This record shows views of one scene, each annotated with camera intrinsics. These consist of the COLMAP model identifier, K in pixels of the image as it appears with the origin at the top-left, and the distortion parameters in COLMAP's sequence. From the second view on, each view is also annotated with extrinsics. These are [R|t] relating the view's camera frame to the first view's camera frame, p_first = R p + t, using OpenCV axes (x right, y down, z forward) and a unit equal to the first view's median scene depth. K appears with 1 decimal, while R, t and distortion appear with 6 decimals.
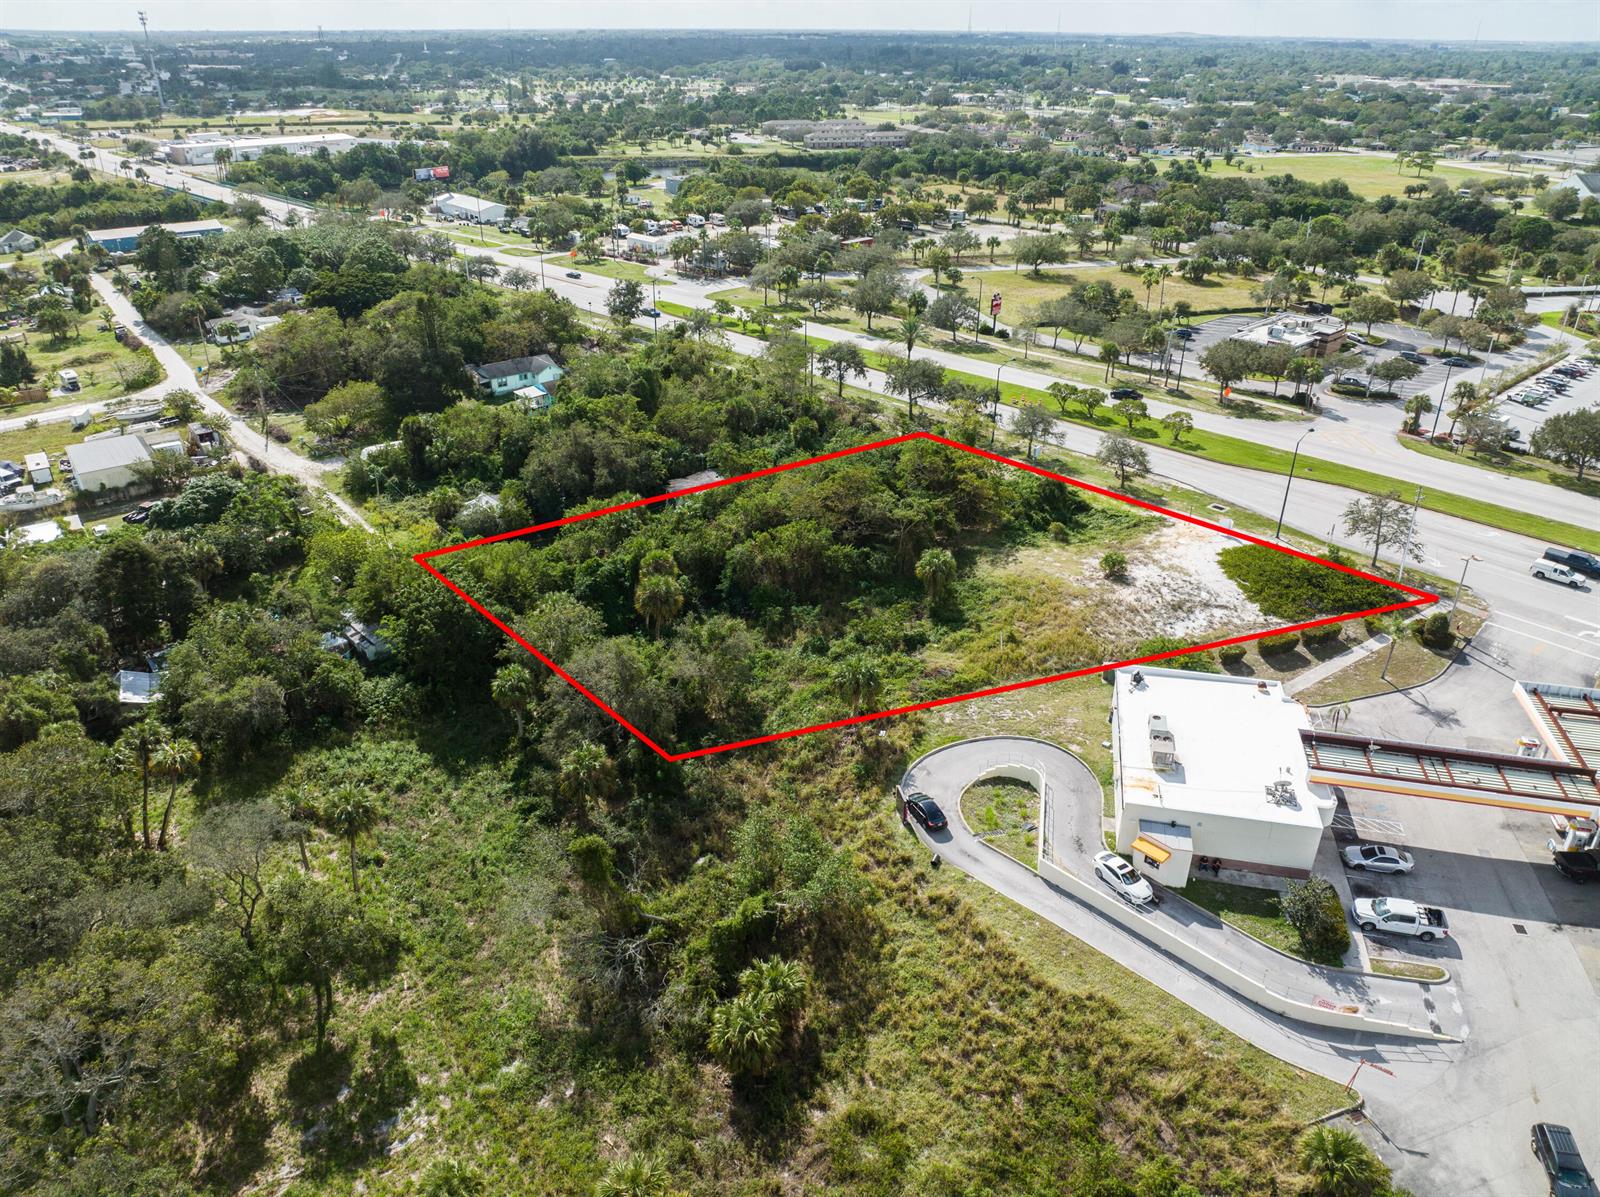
lens RADIAL K [[1127.5, 0, 800.0], [0, 1127.5, 598.5], [0, 0, 1]] dist [-0.048515, 0.019398]
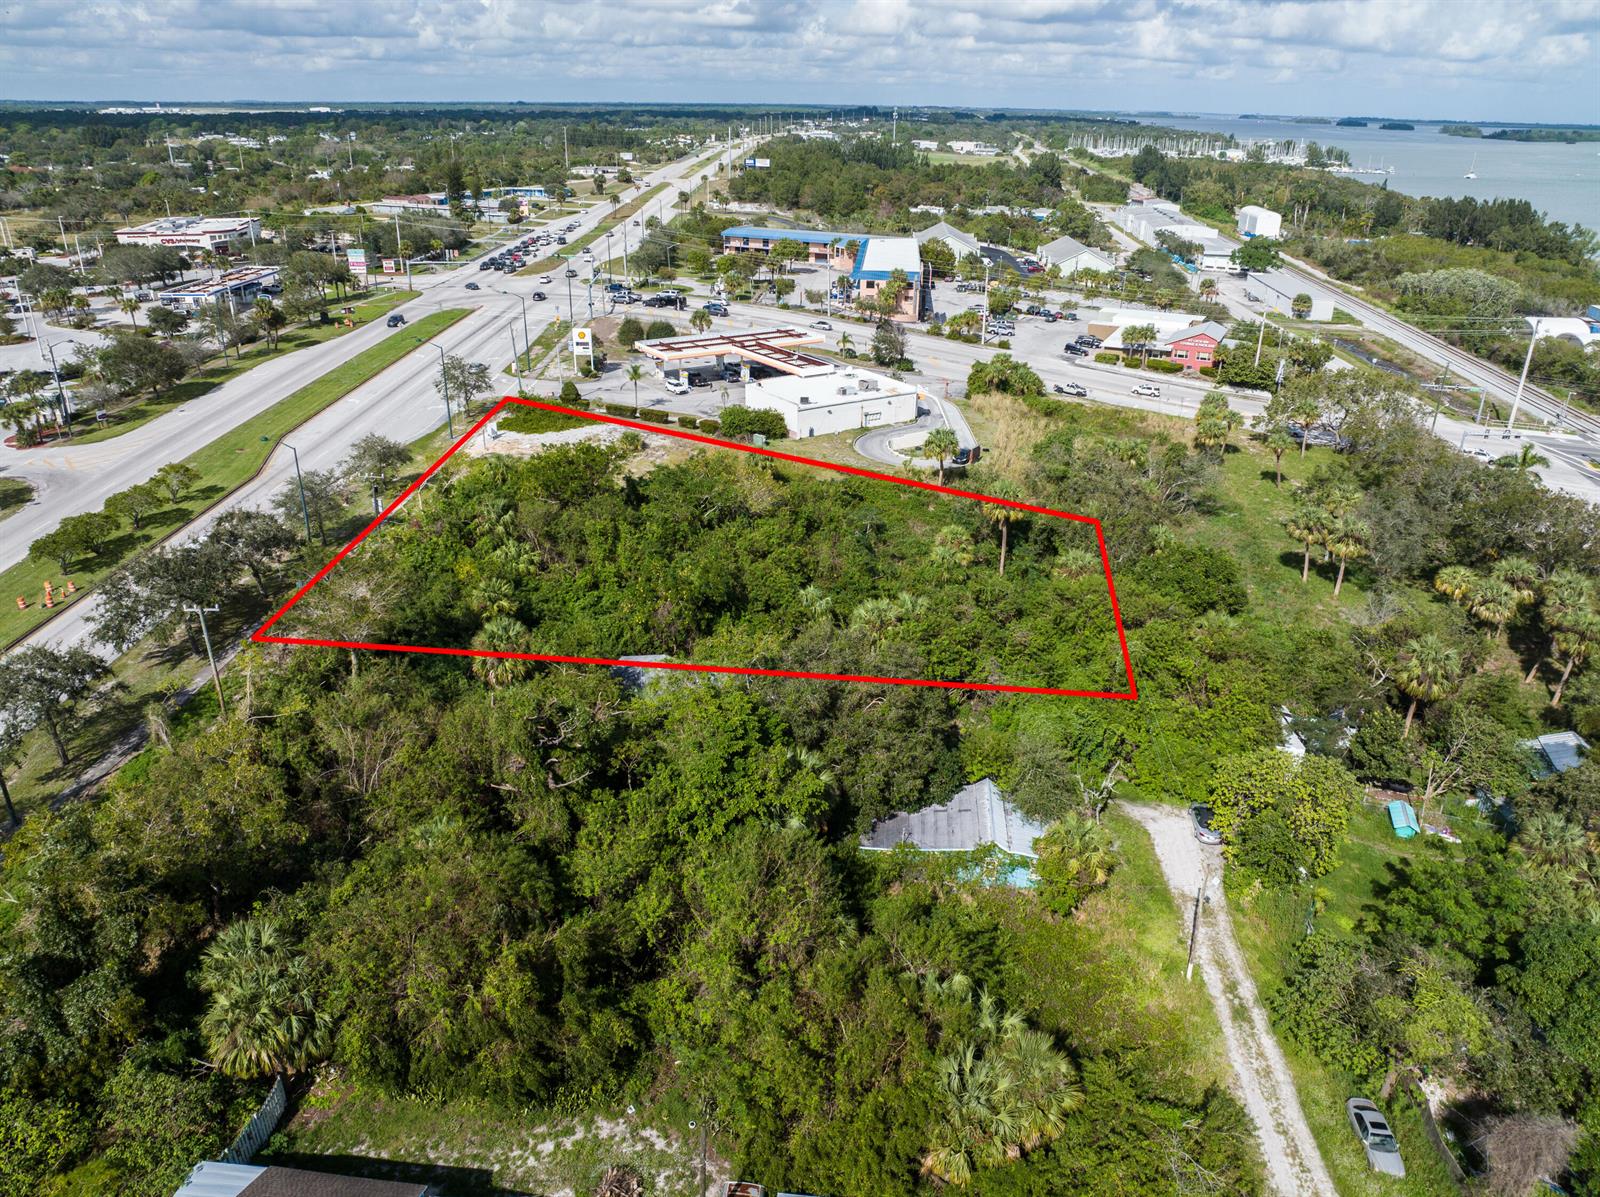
lens RADIAL K [[1127.5, 0, 800.0], [0, 1127.5, 598.5], [0, 0, 1]] dist [-0.048515, 0.019398]
pose [[-0.715708, -0.299956, 0.630705, -0.648546], [0.303589, 0.679667, 0.667747, -0.663320], [-0.628965, 0.669387, -0.395380, 1.507353]]
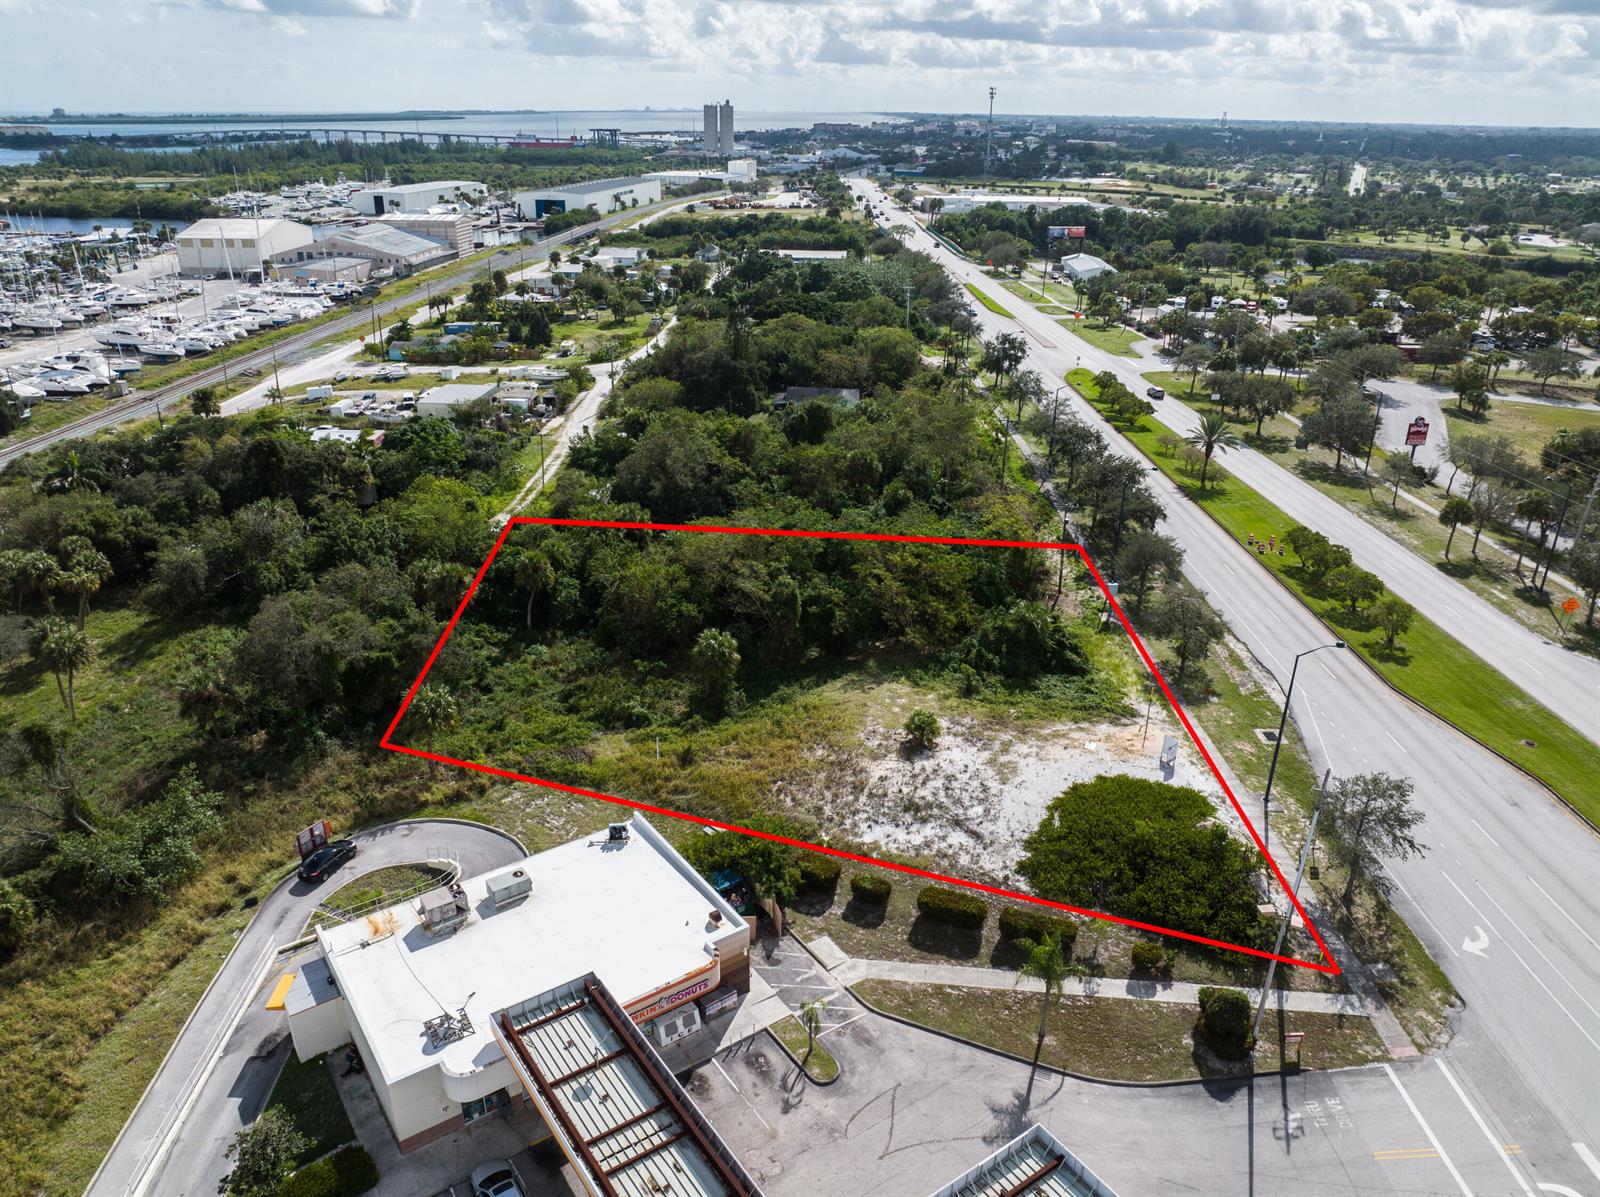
lens RADIAL K [[1134.9, 0, 807.2], [0, 1134.9, 571.8], [0, 0, 1]] dist [-0.052983, 0.026968]
pose [[0.739370, 0.256004, -0.622732, 0.673317], [-0.312171, 0.949819, 0.019828, -0.121424], [0.596558, 0.179739, 0.782184, 0.384498]]
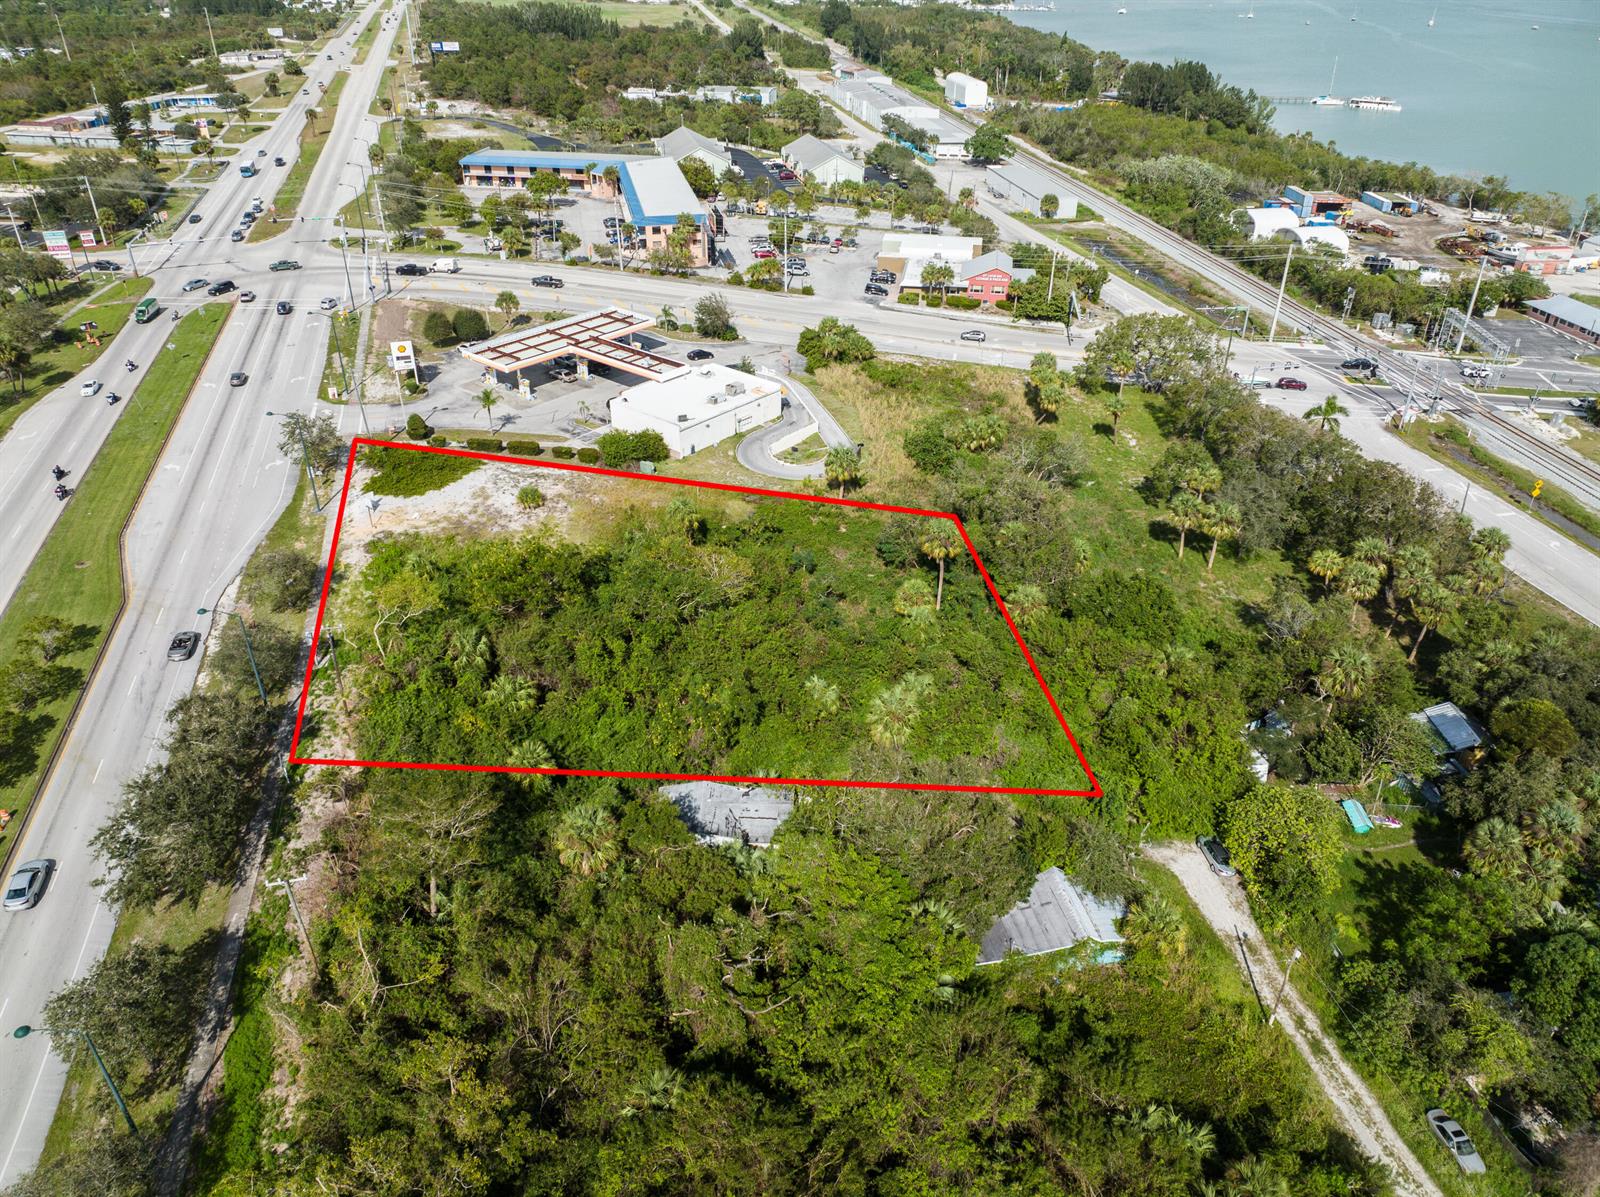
lens RADIAL K [[1121.1, 0, 800.0], [0, 1121.1, 598.5], [0, 0, 1]] dist [-0.023565, -0.022107]
pose [[-0.884024, -0.255886, 0.391183, -0.432064], [0.201843, 0.545857, 0.813203, -0.848616], [-0.421617, 0.797849, -0.430902, 1.493763]]
